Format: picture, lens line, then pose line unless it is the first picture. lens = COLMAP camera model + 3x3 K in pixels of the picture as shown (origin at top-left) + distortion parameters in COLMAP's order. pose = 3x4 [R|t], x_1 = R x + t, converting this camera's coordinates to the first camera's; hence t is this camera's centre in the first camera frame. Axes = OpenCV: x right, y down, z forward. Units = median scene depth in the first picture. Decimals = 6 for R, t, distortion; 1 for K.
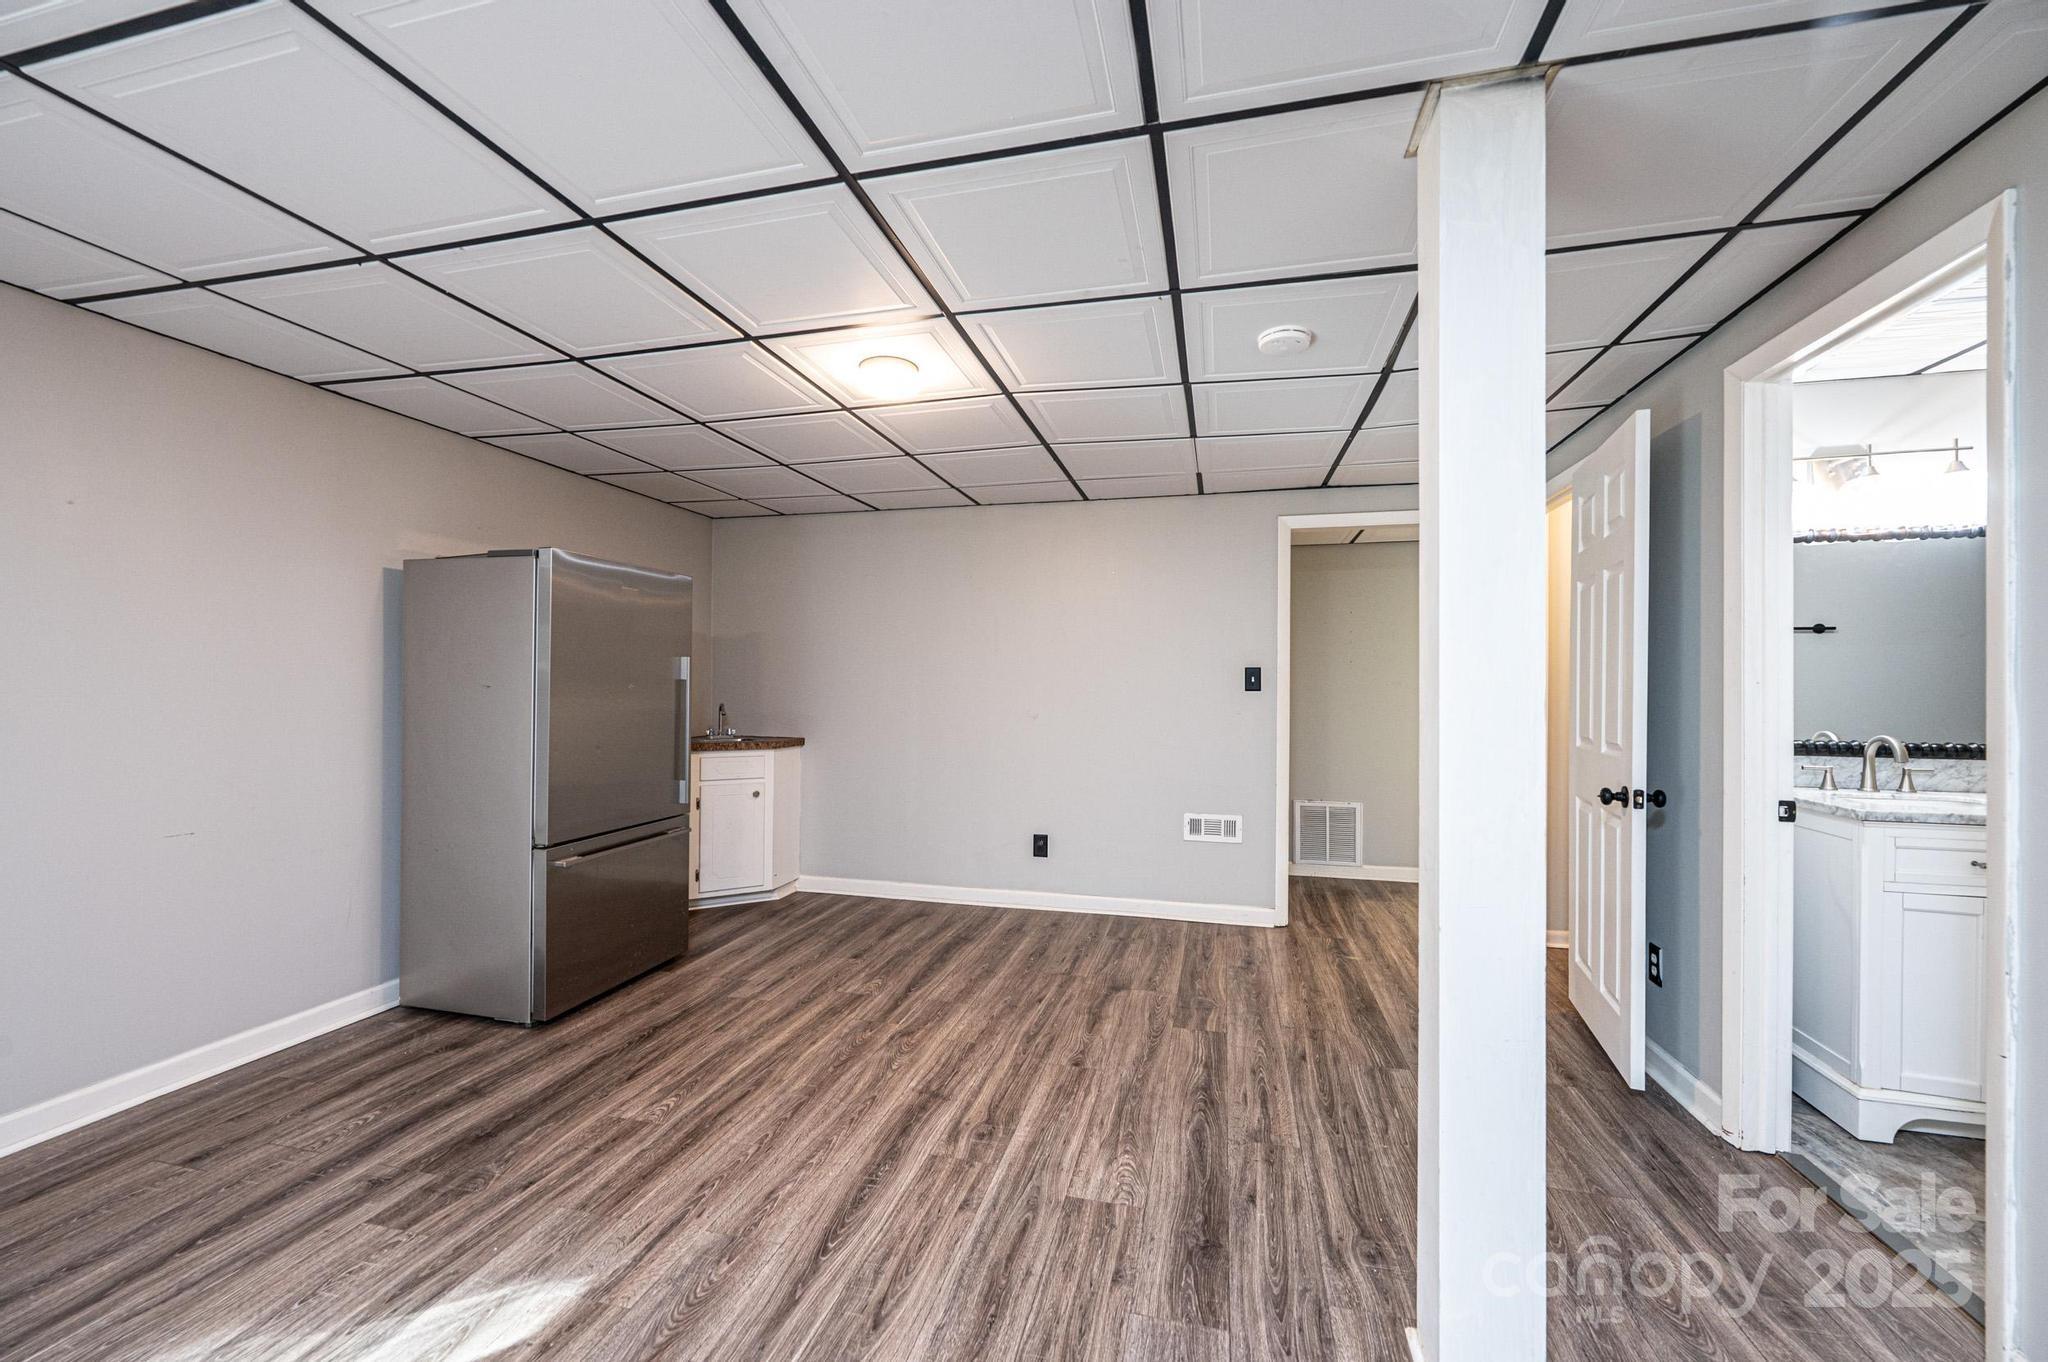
lens RADIAL K [[813.5, 0, 1020.6], [0, 813.5, 687.7], [0, 0, 1]] dist [-0.000335, -0.000324]
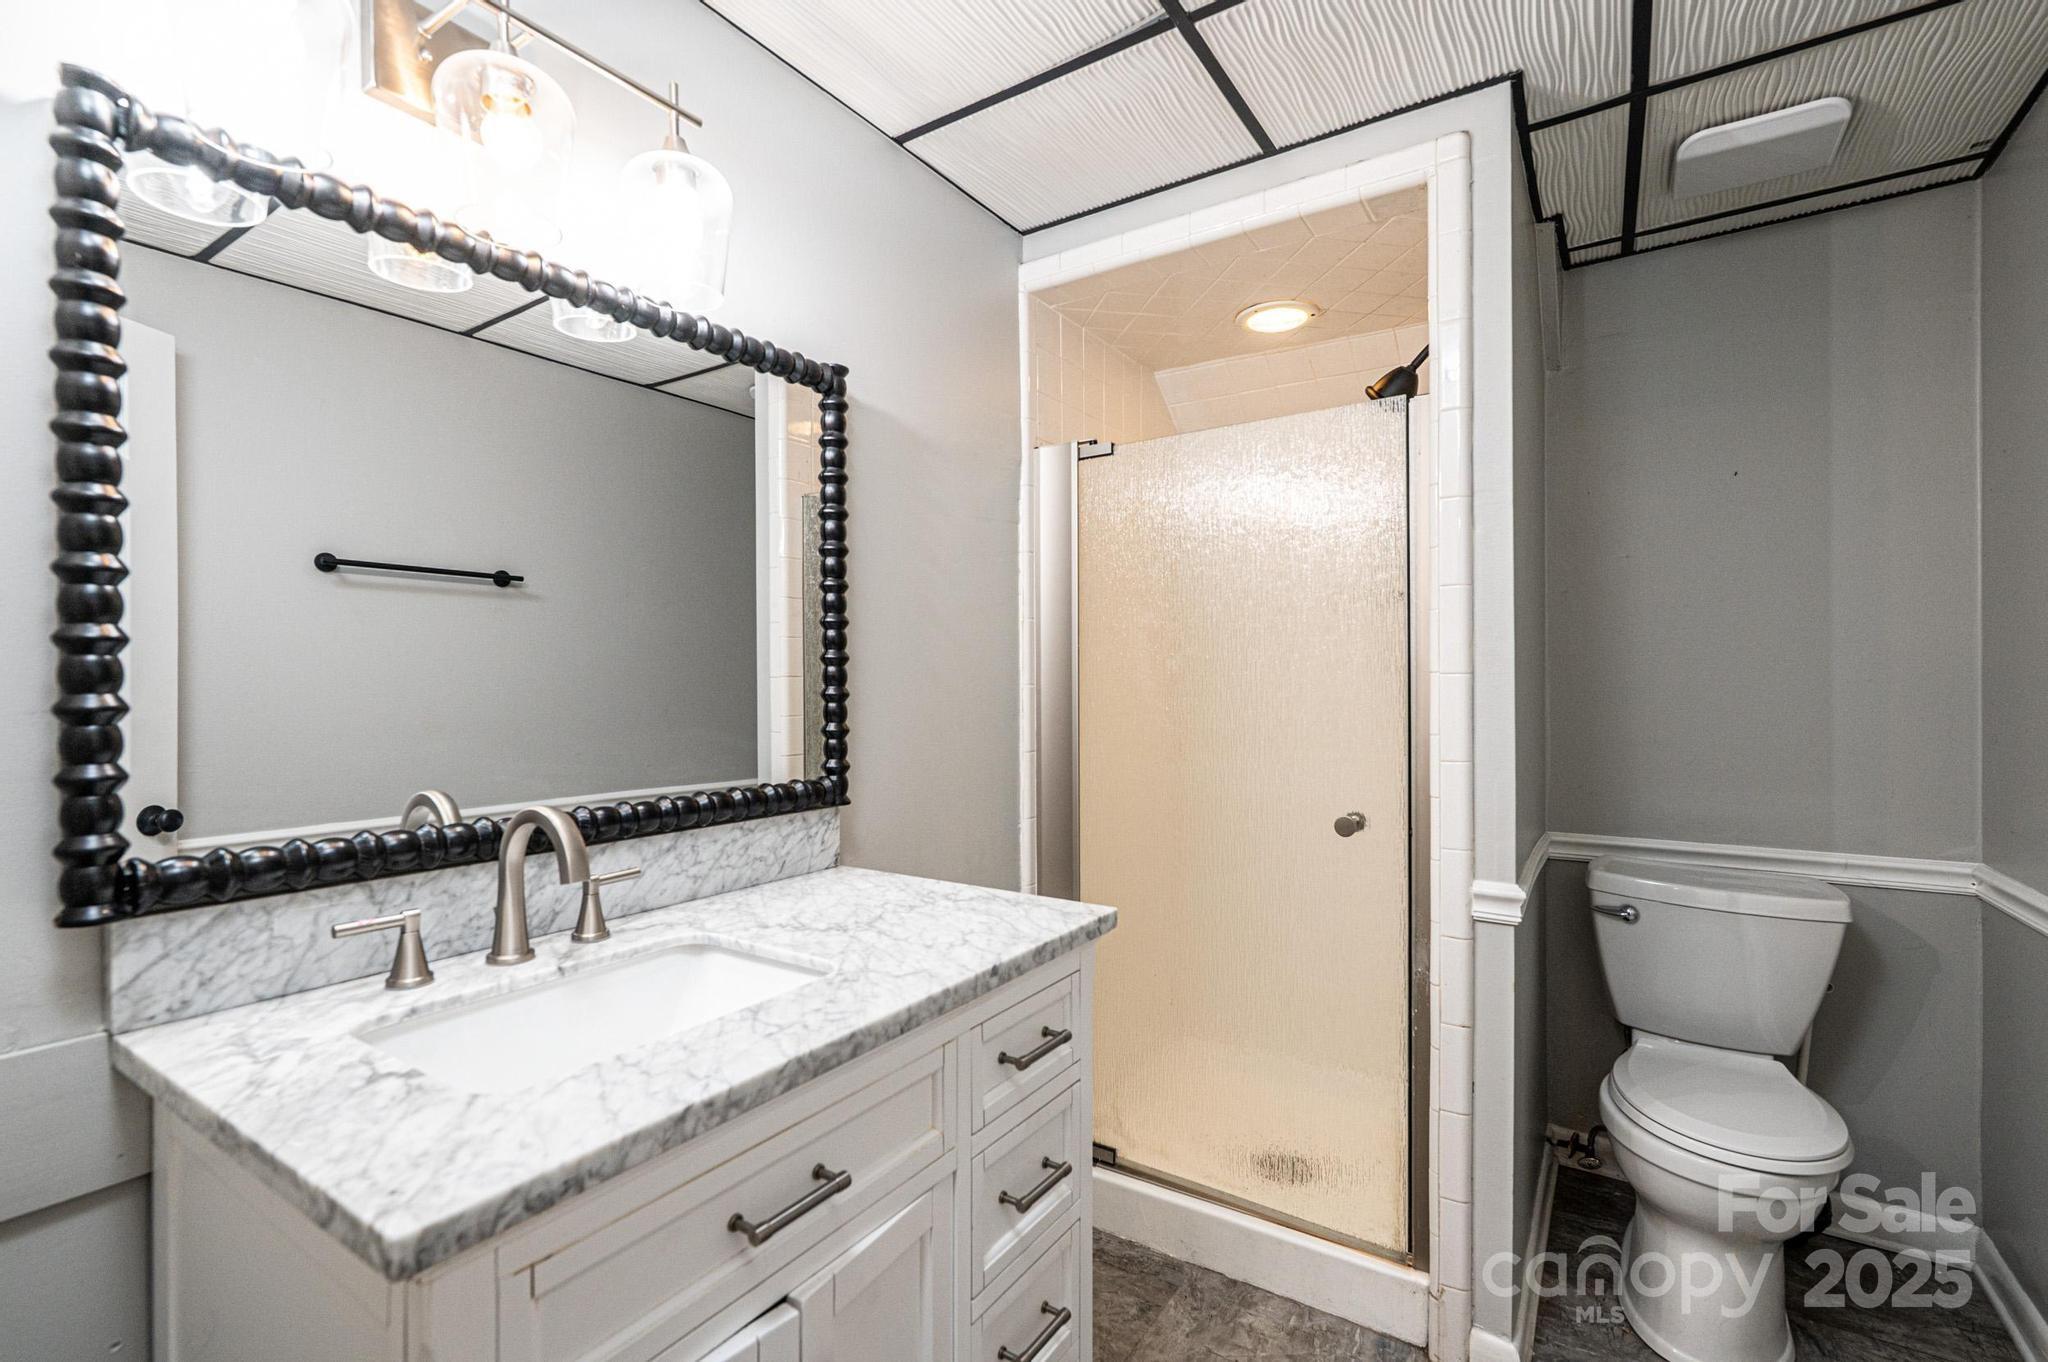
lens RADIAL K [[926.6, 0, 1017.2], [0, 926.6, 684.2], [0, 0, 1]] dist [-0.003485, -0.000136]
pose [[0.330992, -0.010629, 0.943574, 0.716205], [0.003634, 0.999943, 0.009990, 0.002556], [-0.943626, 0.000122, 0.331012, 0.638182]]
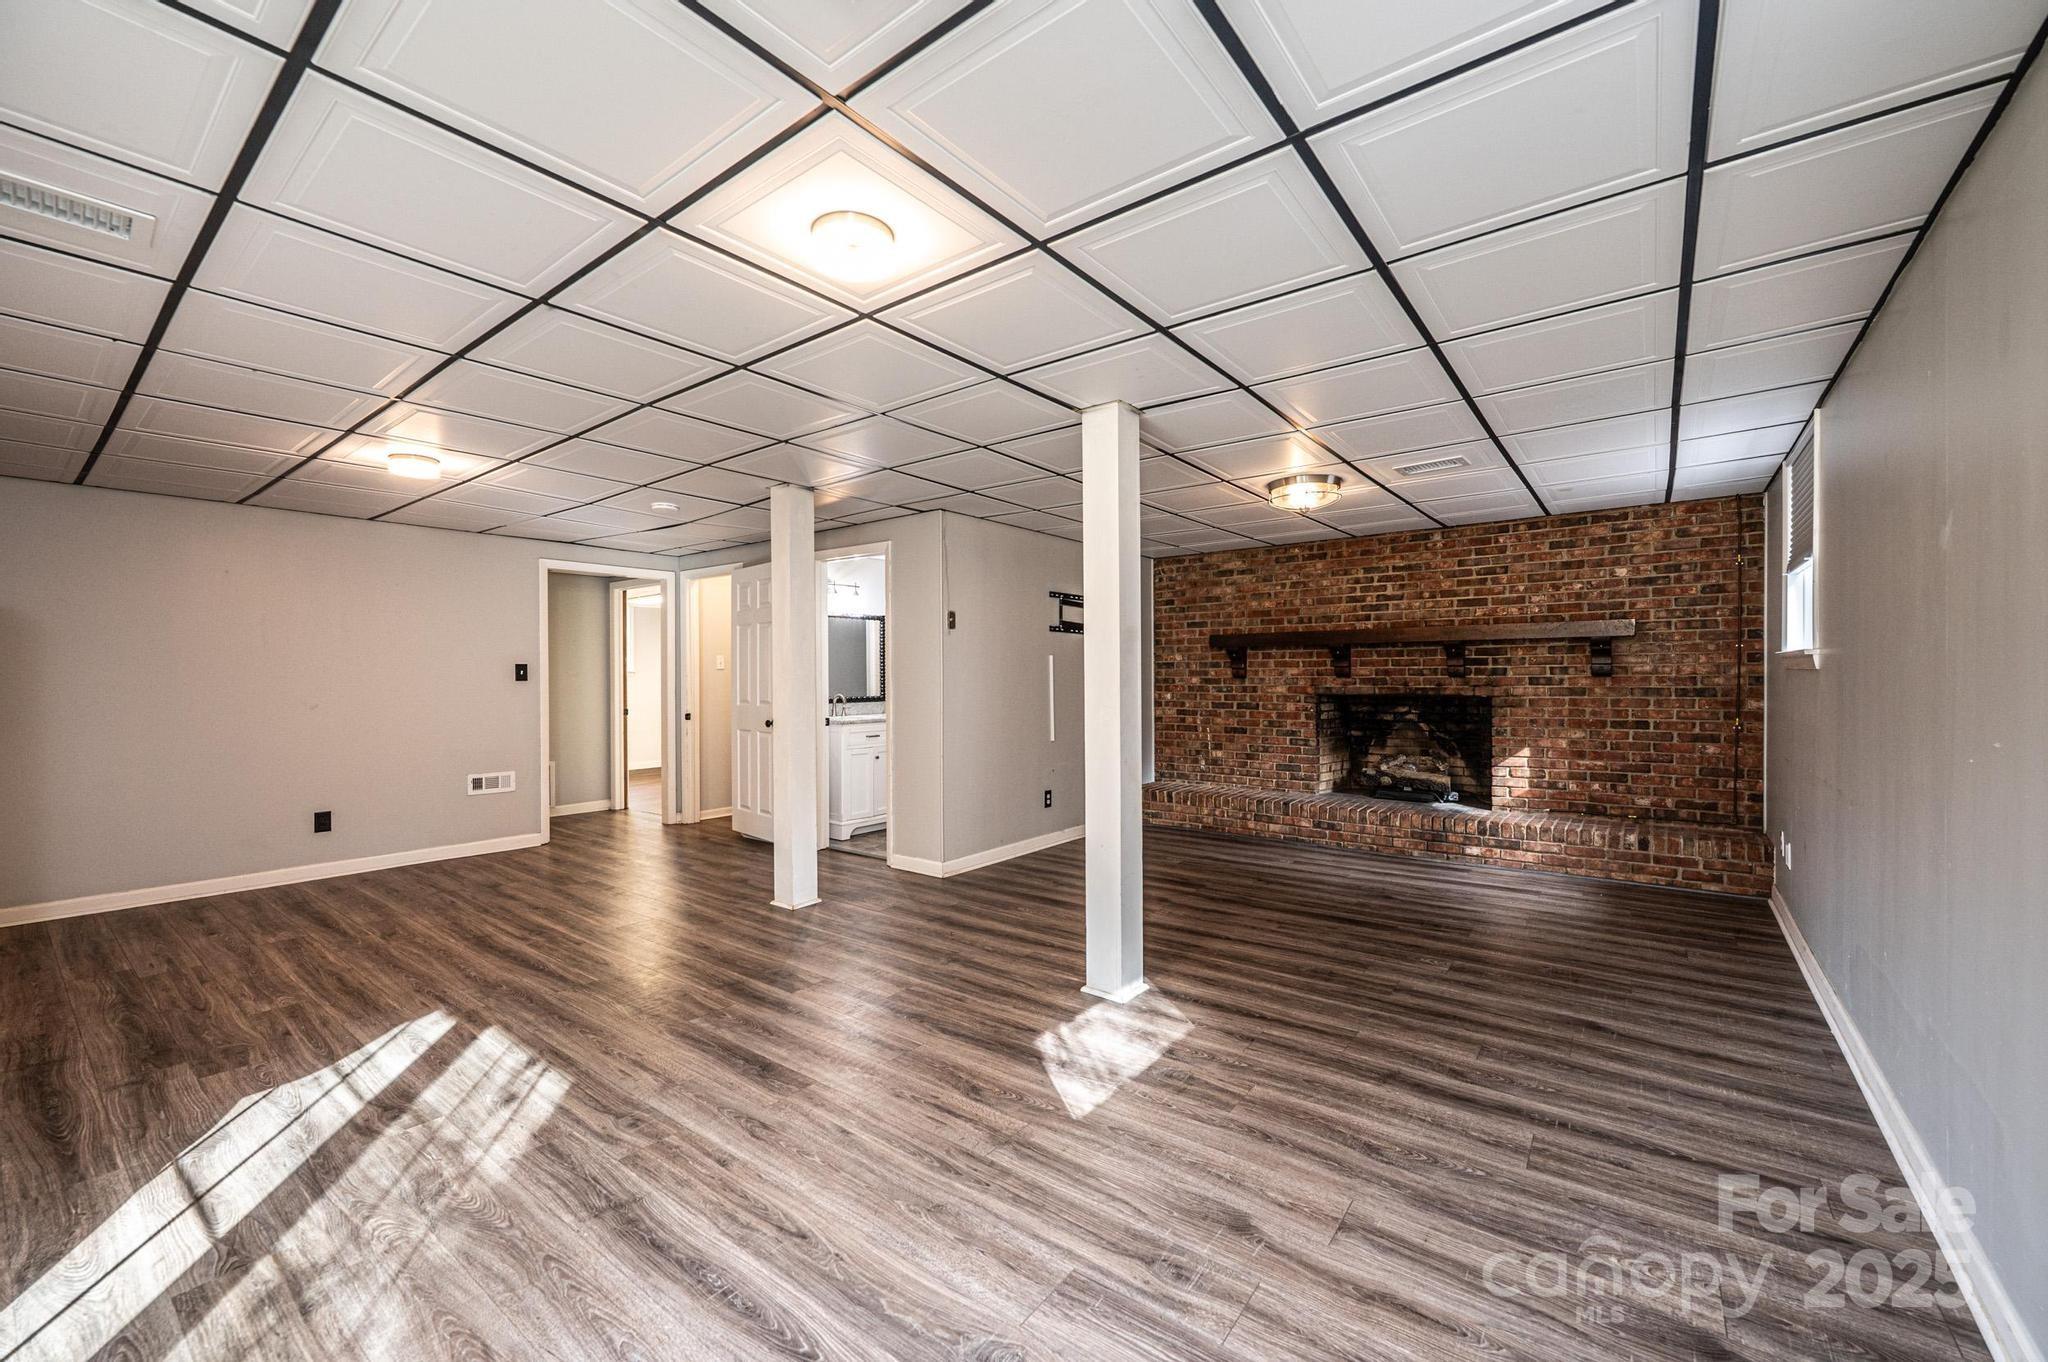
lens RADIAL K [[813.5, 0, 1029.0], [0, 813.5, 682.9], [0, 0, 1]] dist [-0.000335, -0.000324]
pose [[0.398602, -0.015199, 0.916998, -1.012984], [0.006811, 0.999884, 0.013613, -0.008819], [-0.917099, 0.000820, 0.398660, -0.555348]]
